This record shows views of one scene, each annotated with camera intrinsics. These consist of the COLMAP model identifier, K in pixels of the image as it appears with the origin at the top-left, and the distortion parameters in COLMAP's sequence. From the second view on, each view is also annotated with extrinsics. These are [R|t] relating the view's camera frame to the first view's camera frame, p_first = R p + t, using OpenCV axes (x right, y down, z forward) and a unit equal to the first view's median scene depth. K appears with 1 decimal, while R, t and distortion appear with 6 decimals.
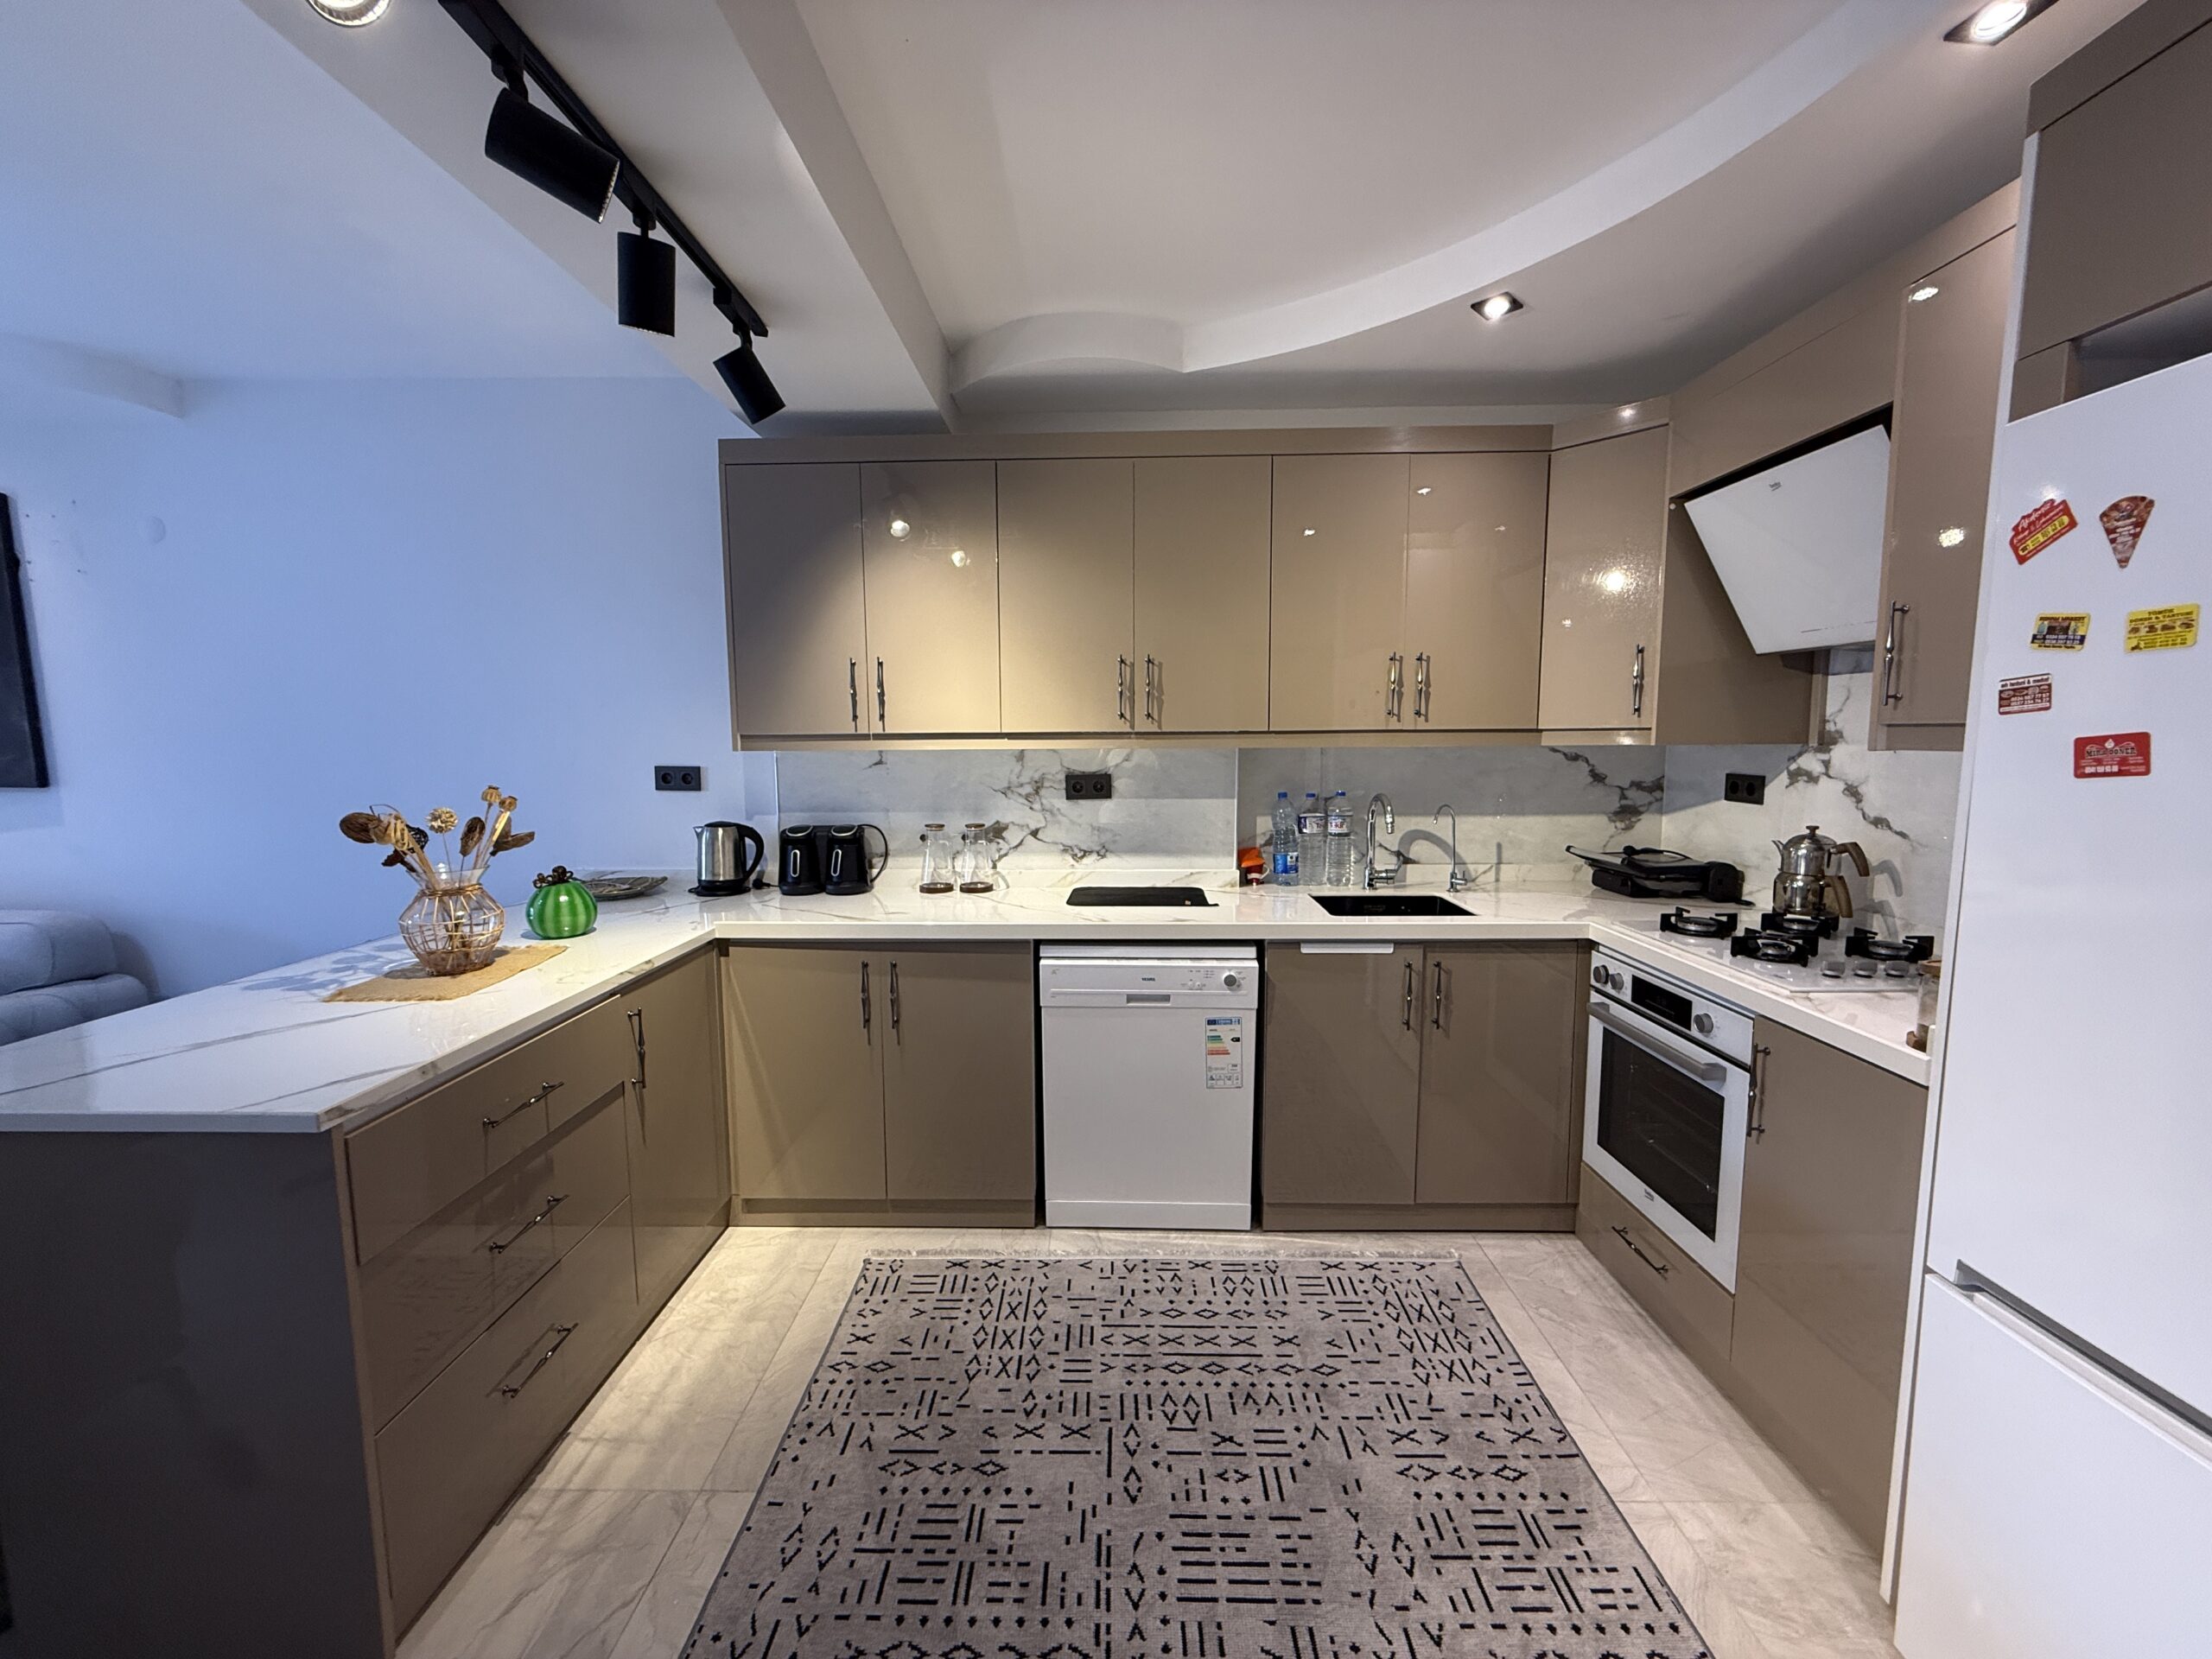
lens RADIAL K [[892.3, 0, 1101.8], [0, 892.3, 830.5], [0, 0, 1]] dist [0.009796, -0.001091]
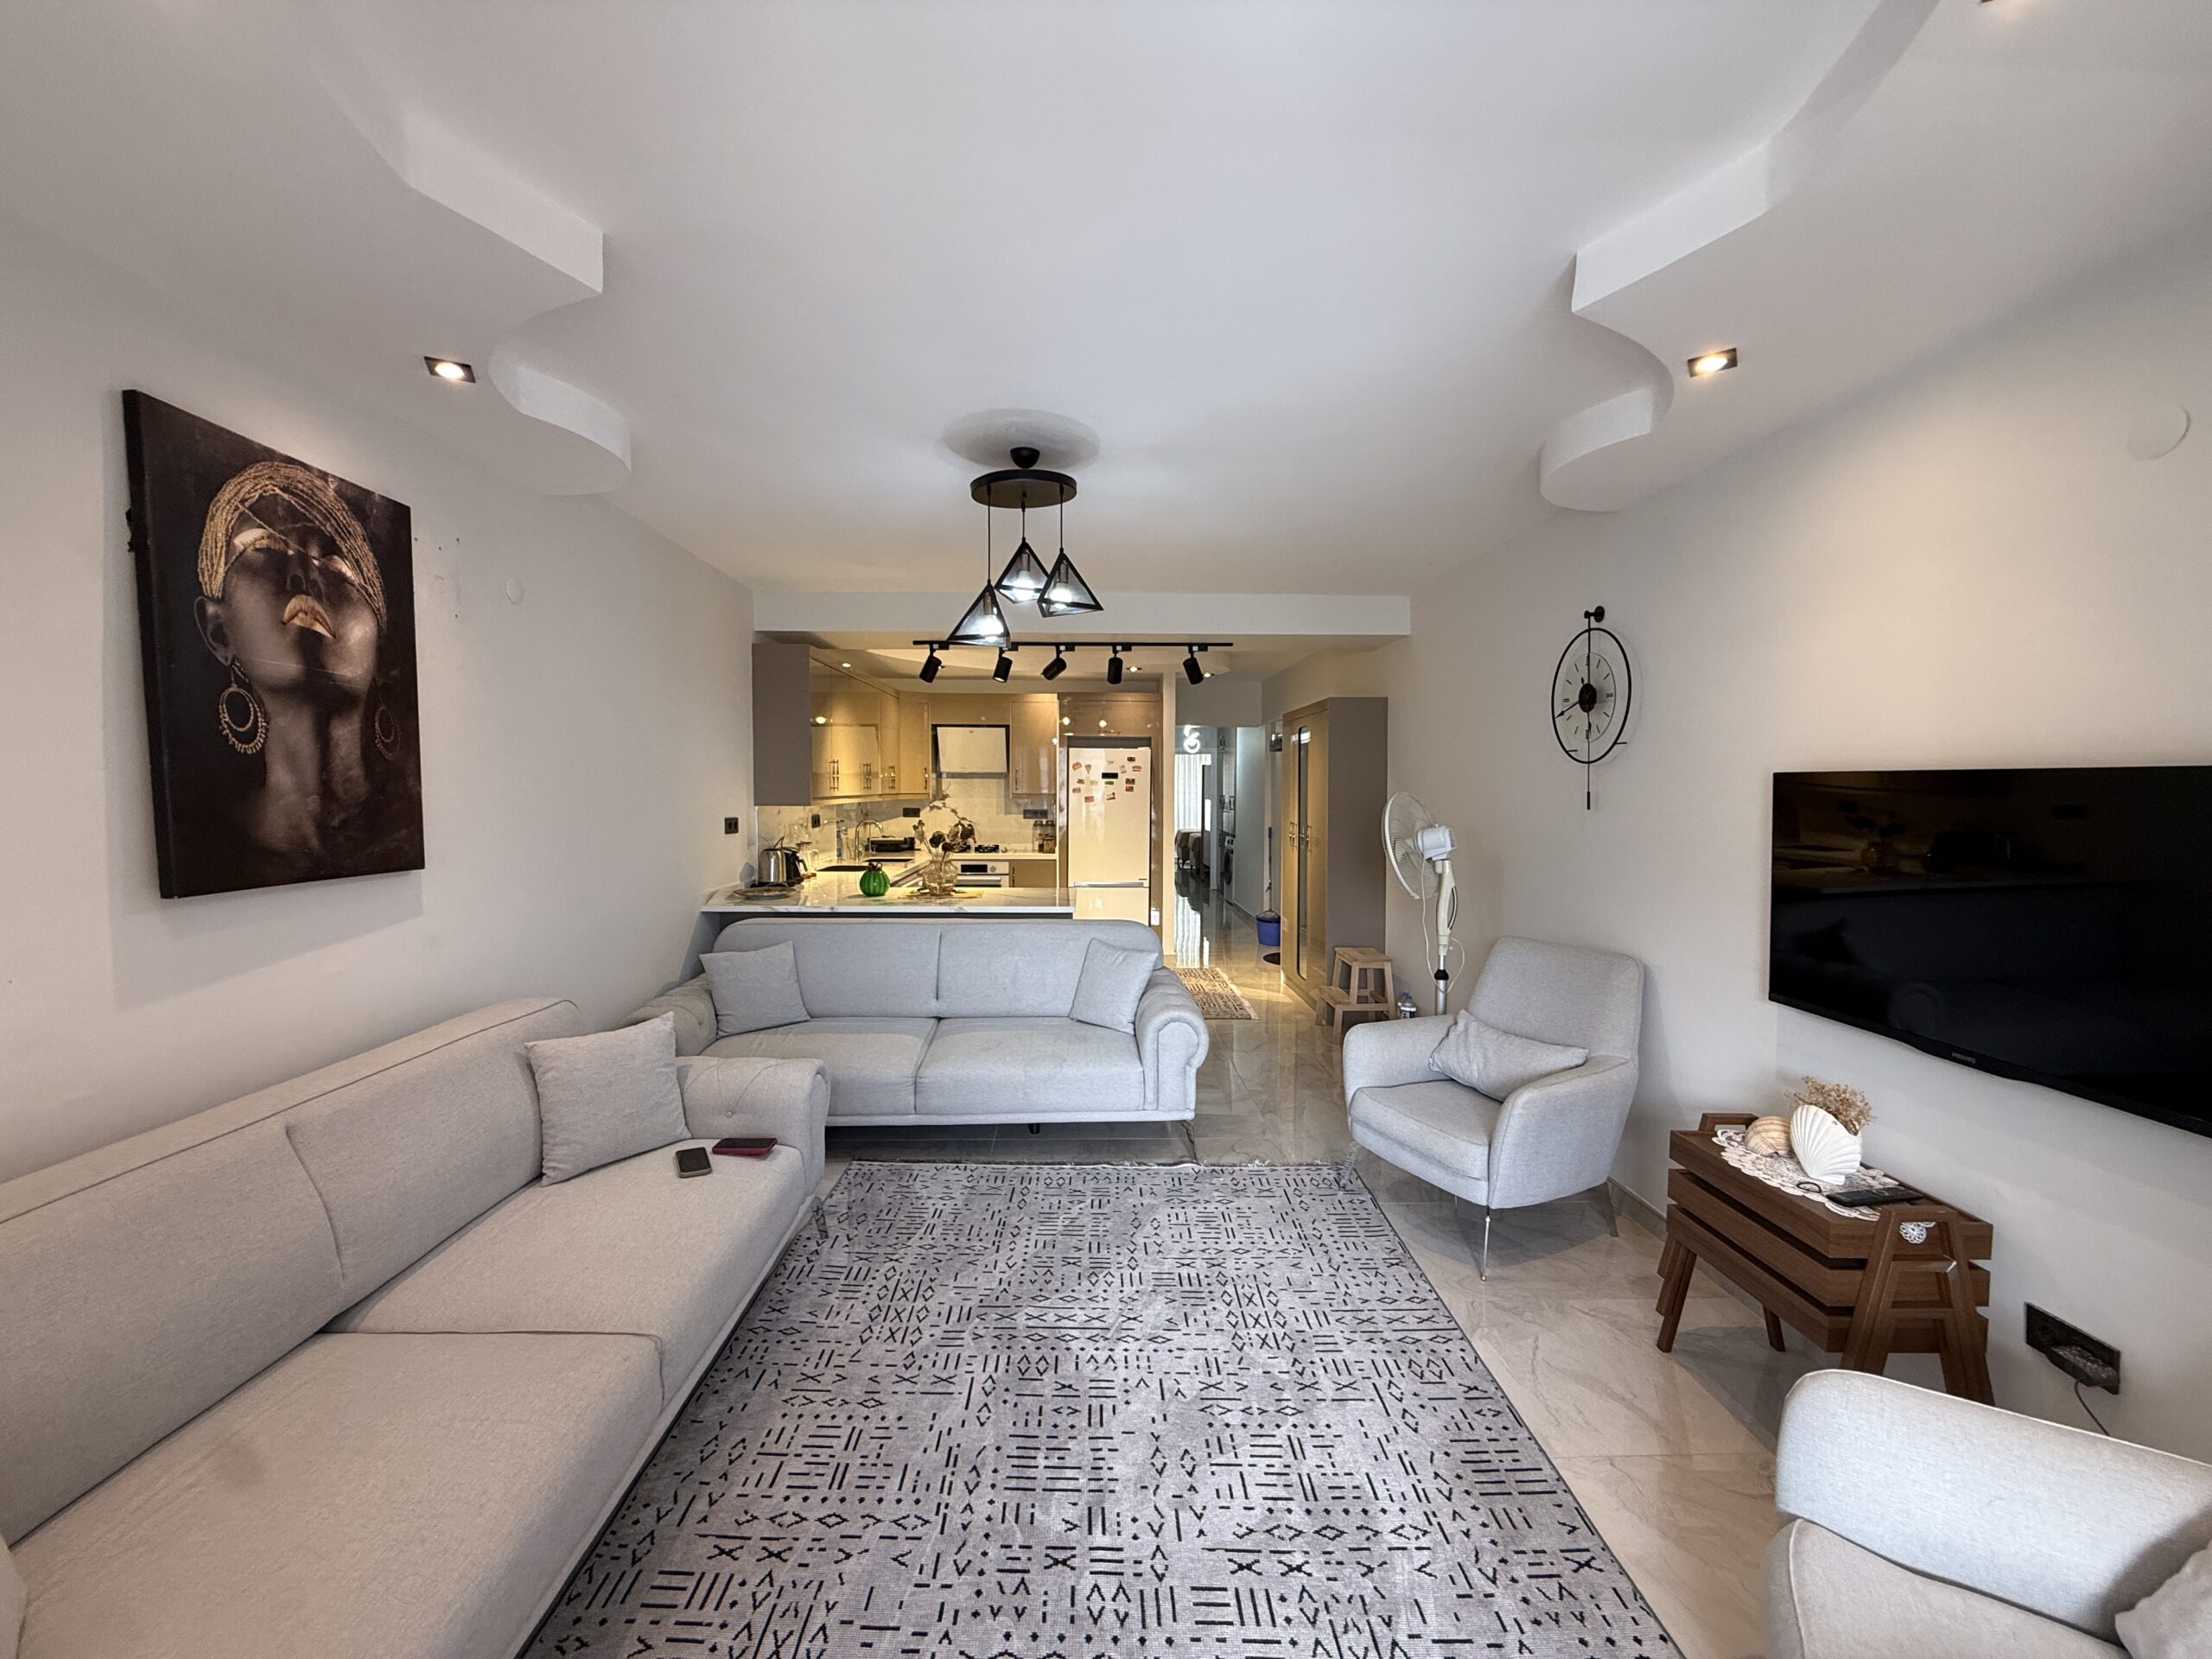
lens RADIAL K [[892.3, 0, 1107.9], [0, 892.3, 834.5], [0, 0, 1]] dist [0.009796, -0.001091]
pose [[-0.048445, -0.049304, 0.997608, -2.622675], [0.102505, 0.993262, 0.054067, -0.075903], [-0.993552, 0.104879, -0.043065, 0.518797]]
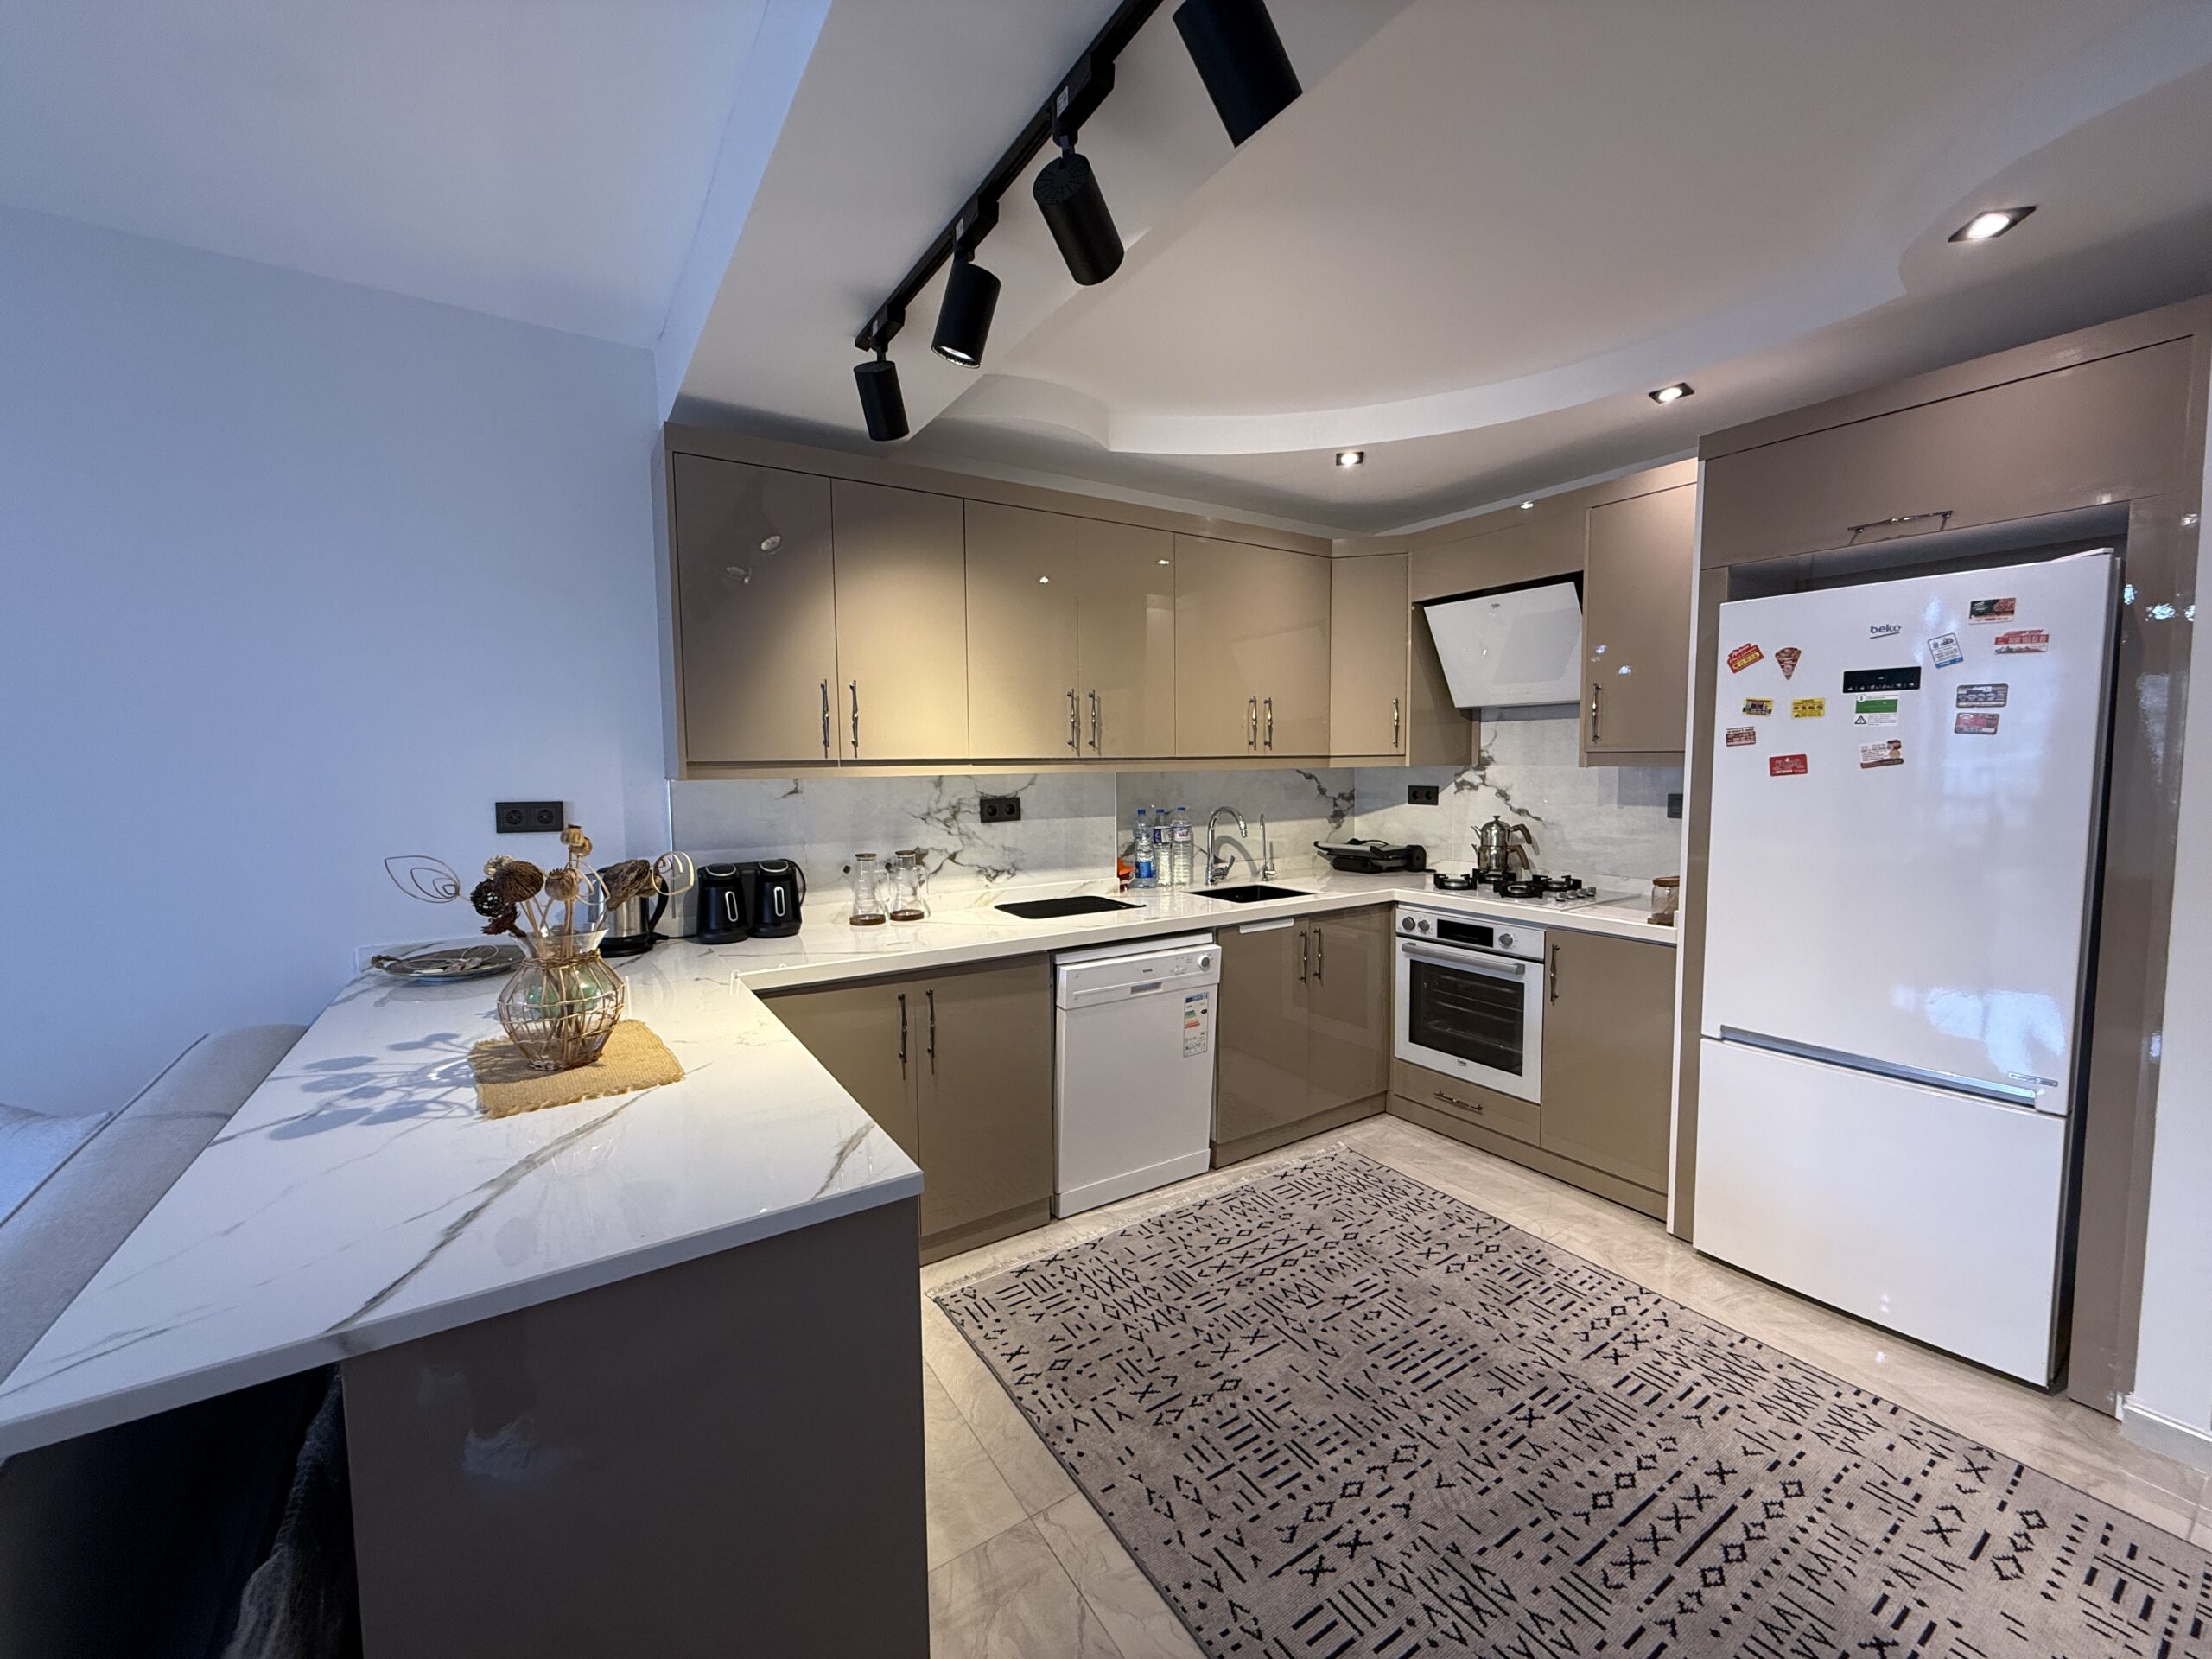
lens RADIAL K [[892.3, 0, 1110.2], [0, 892.3, 830.3], [0, 0, 1]] dist [0.009796, -0.001091]
pose [[0.823153, -0.046336, 0.565926, -0.629948], [0.065570, 0.997754, -0.013680, -0.002195], [-0.564021, 0.048368, 0.824343, 0.066014]]
